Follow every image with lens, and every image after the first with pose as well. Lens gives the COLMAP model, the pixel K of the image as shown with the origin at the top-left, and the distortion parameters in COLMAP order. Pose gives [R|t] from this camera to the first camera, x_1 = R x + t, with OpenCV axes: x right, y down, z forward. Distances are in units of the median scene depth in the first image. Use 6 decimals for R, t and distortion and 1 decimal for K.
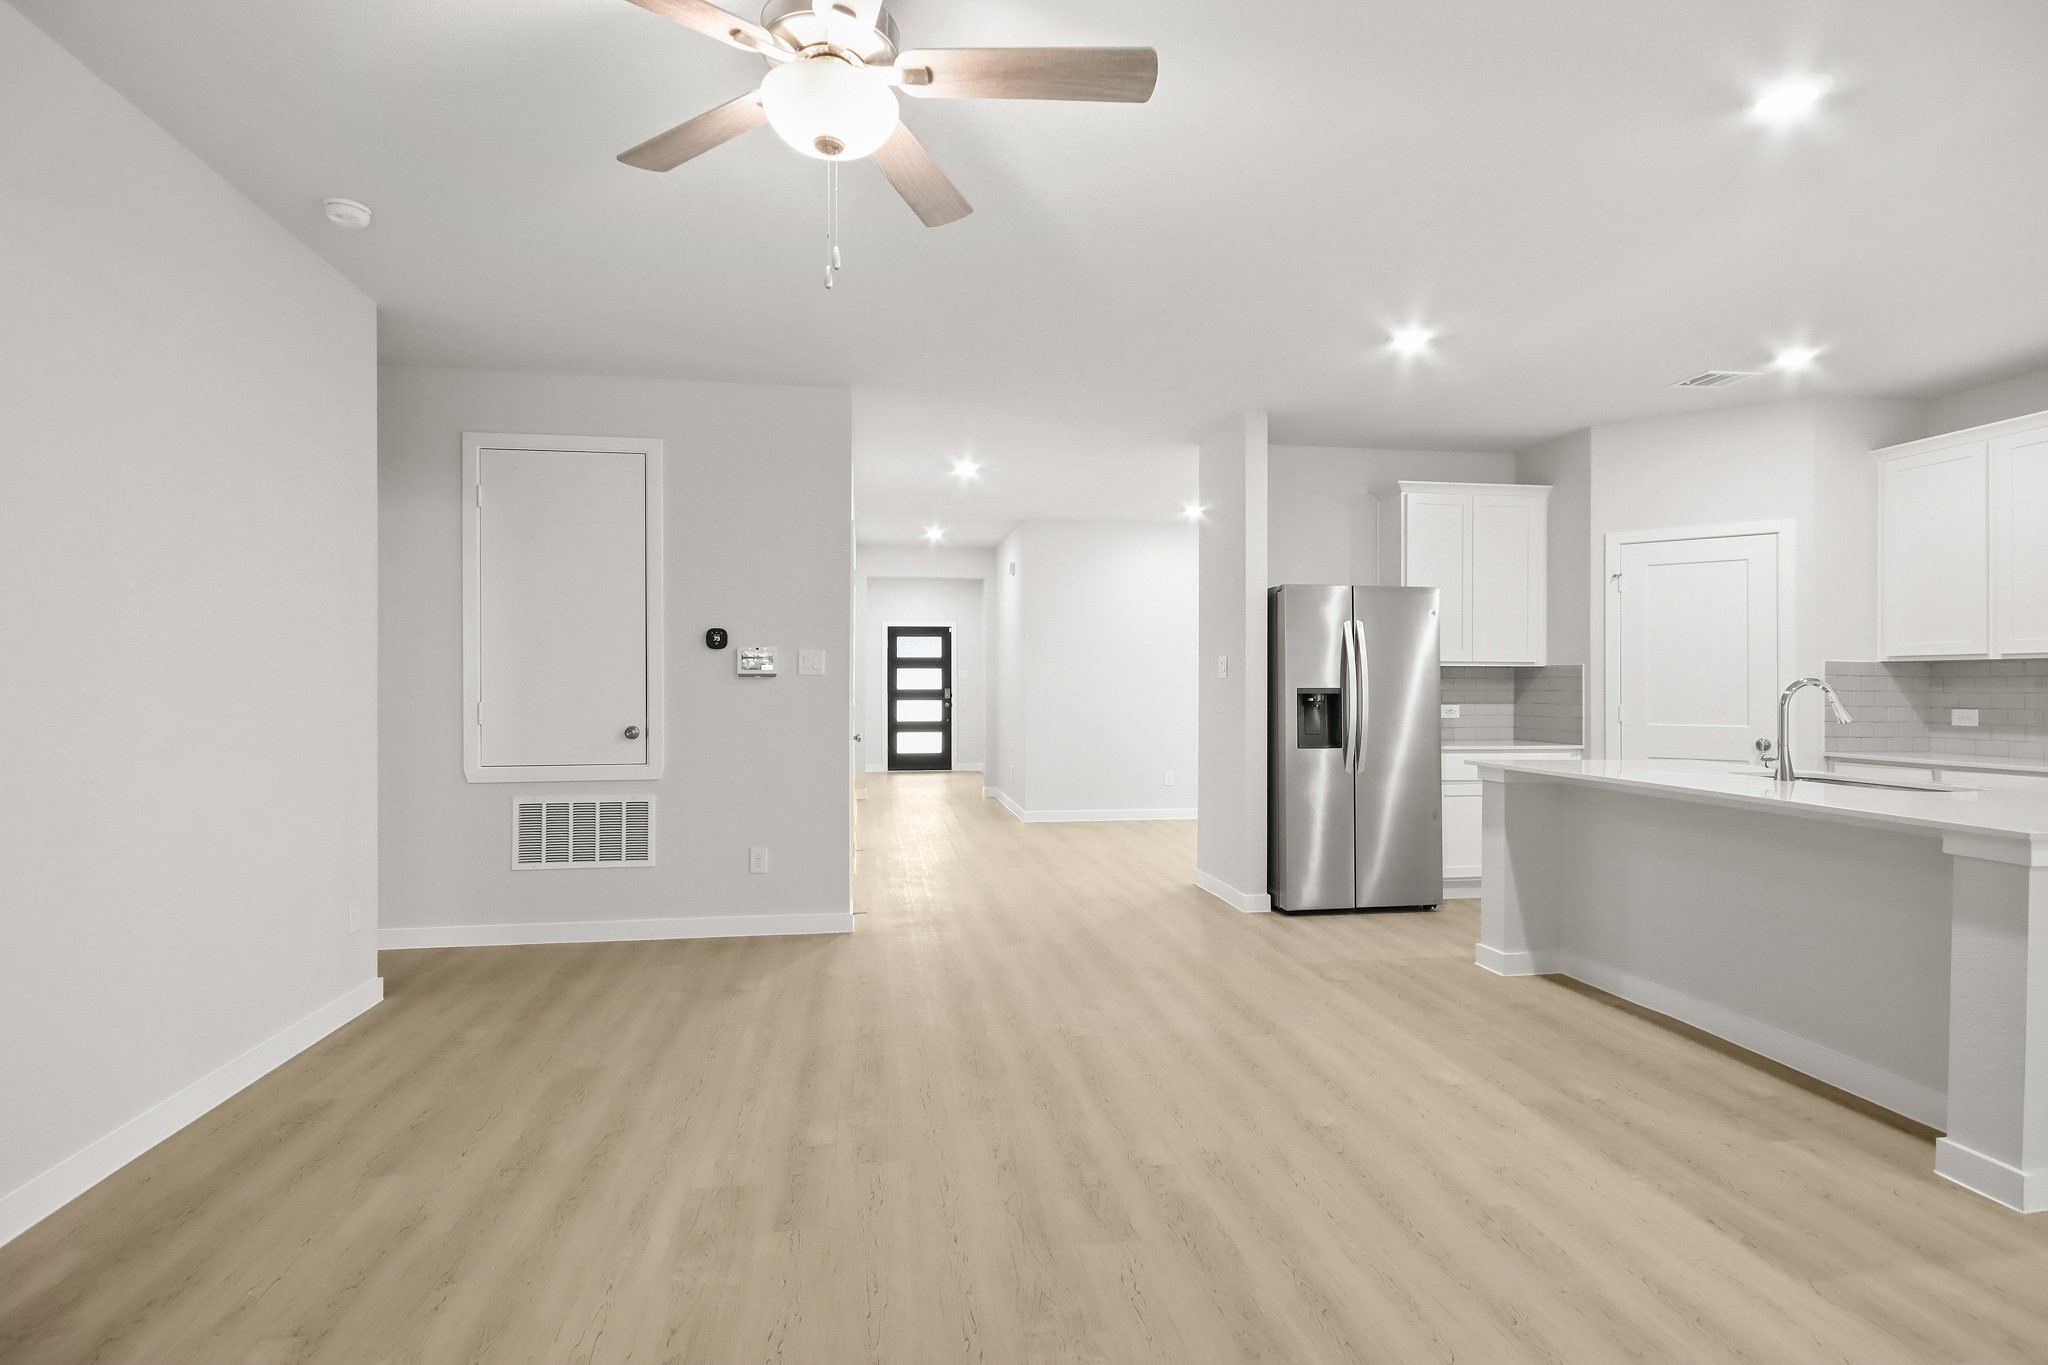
lens RADIAL K [[1025.9, 0, 1012.5], [0, 1025.9, 678.8], [0, 0, 1]] dist [0.004441, -0.000705]
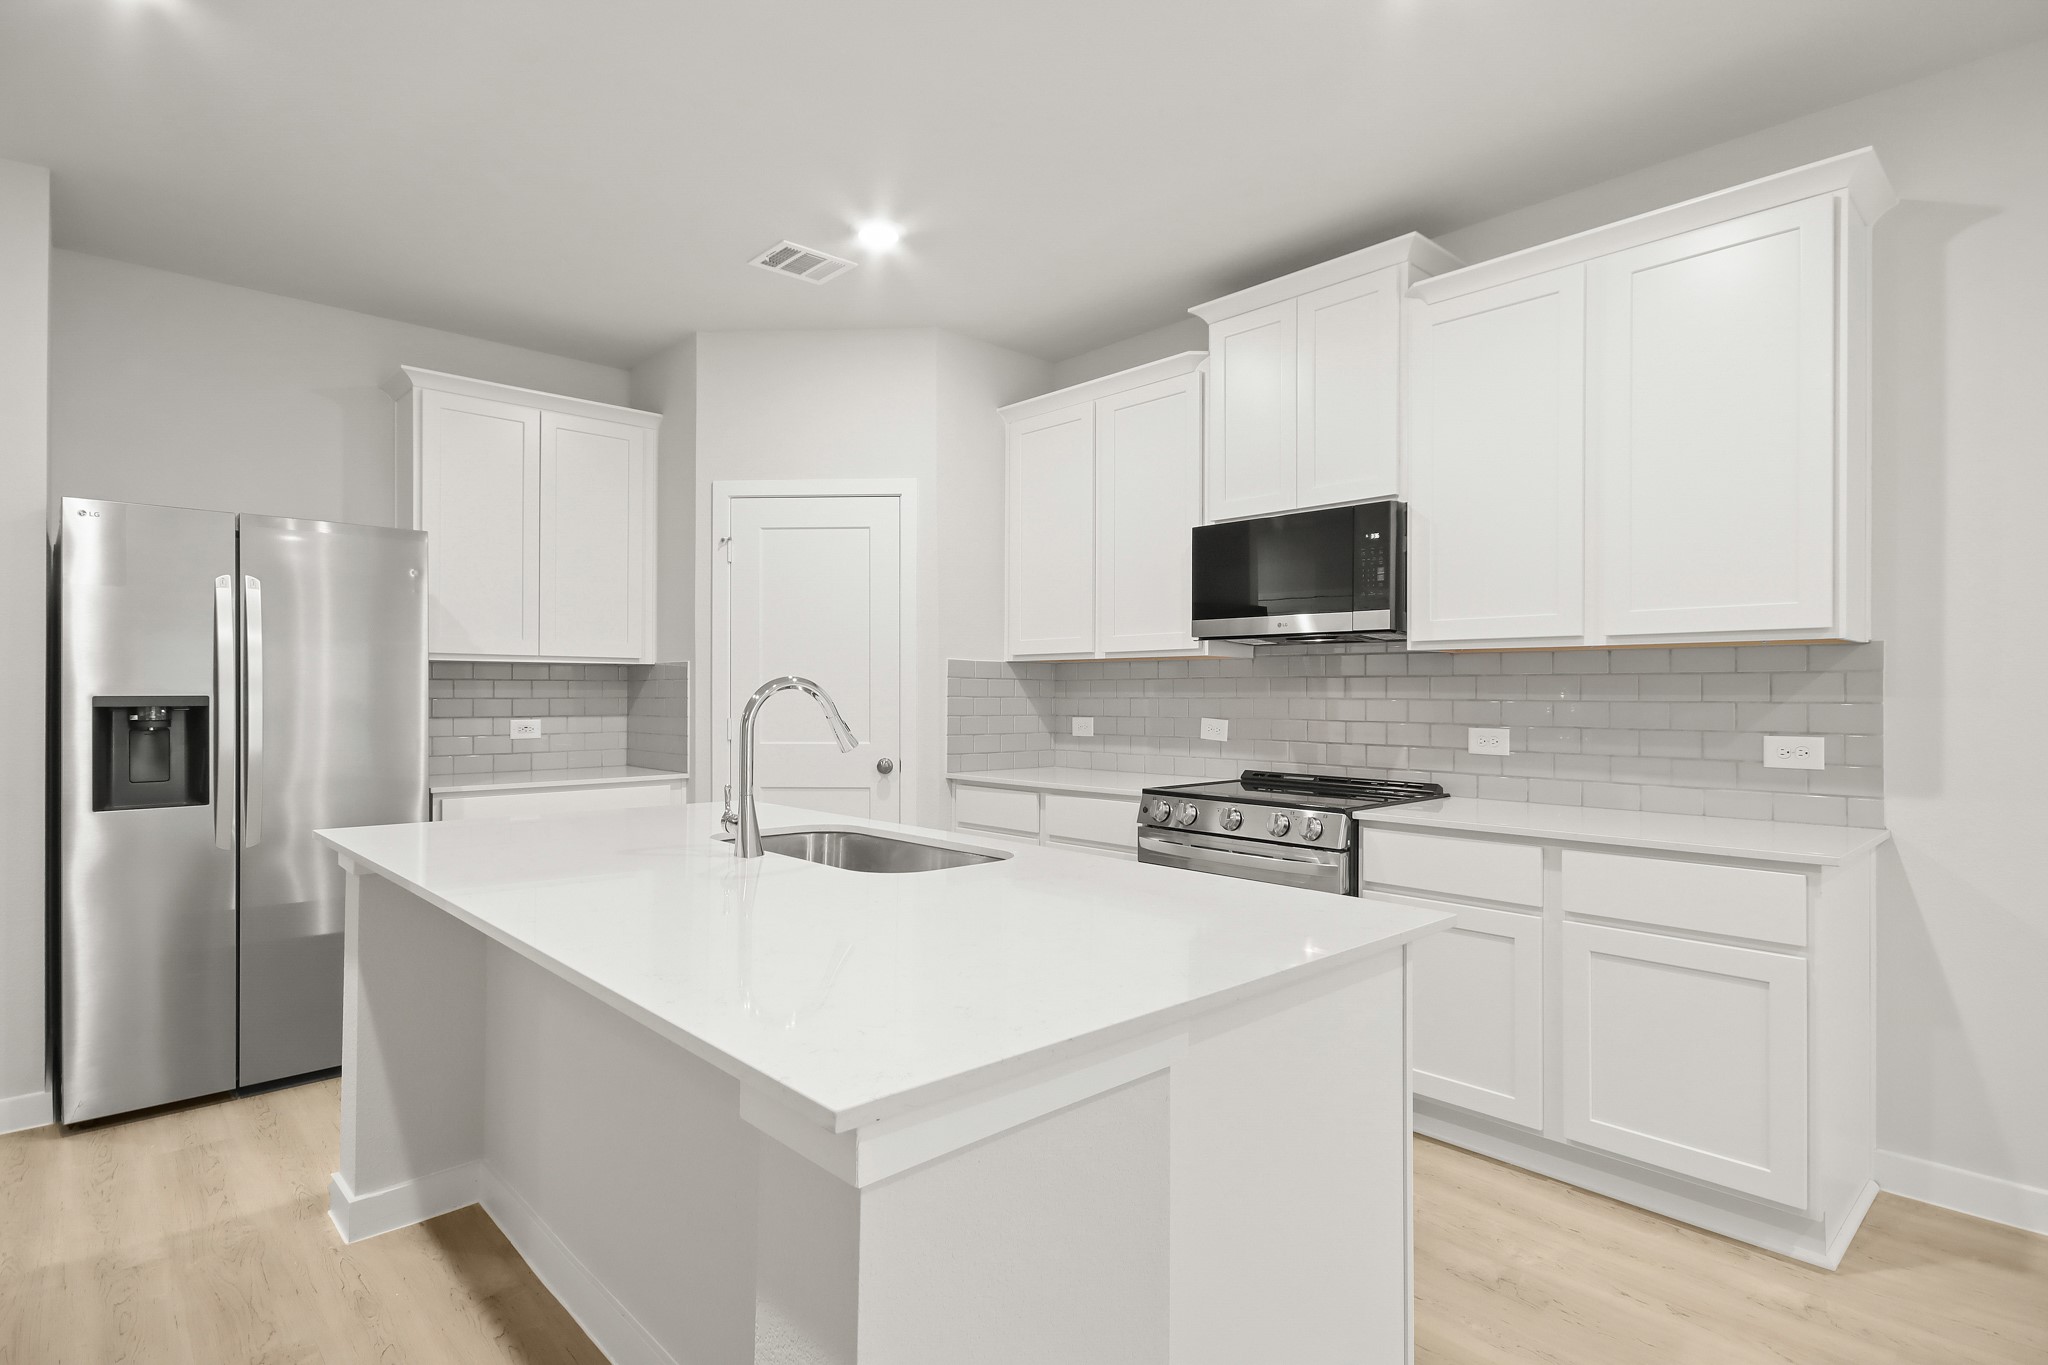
lens RADIAL K [[1025.9, 0, 1008.5], [0, 1025.9, 684.0], [0, 0, 1]] dist [0.004441, -0.000705]
pose [[0.829812, 0.002639, 0.558036, 0.378777], [-0.000883, 0.999994, -0.003416, 0.004610], [-0.558042, 0.002342, 0.829809, 0.307064]]
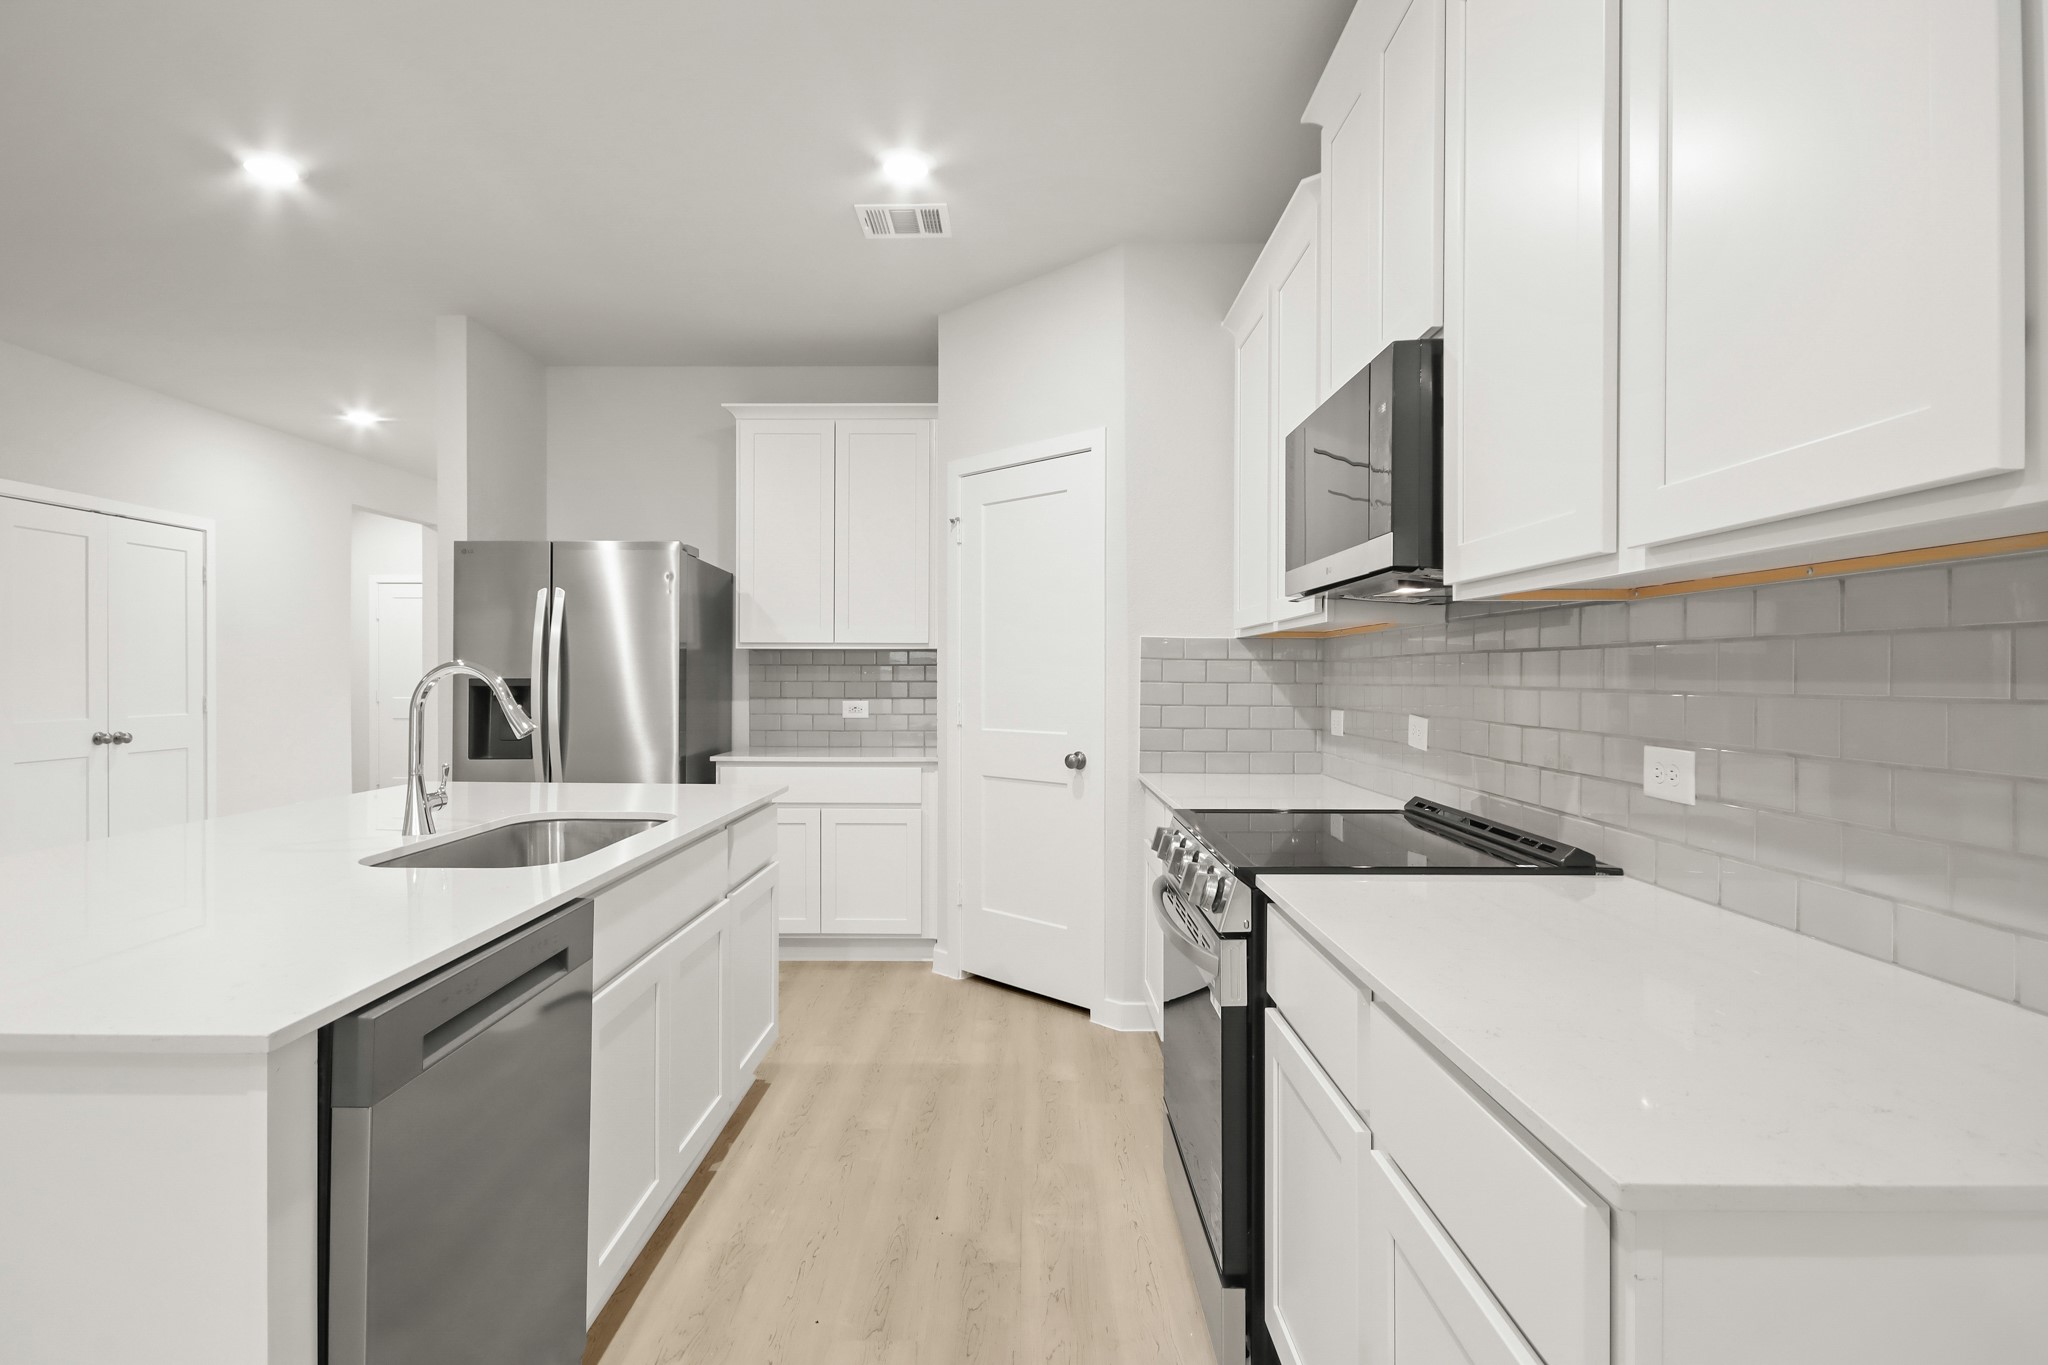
lens RADIAL K [[1025.9, 0, 1017.6], [0, 1025.9, 673.6], [0, 0, 1]] dist [0.004441, -0.000705]
pose [[0.989228, -0.000563, -0.146381, 0.798847], [0.000666, 1.000000, 0.000651, 0.005980], [0.146380, -0.000741, 0.989228, 0.322128]]
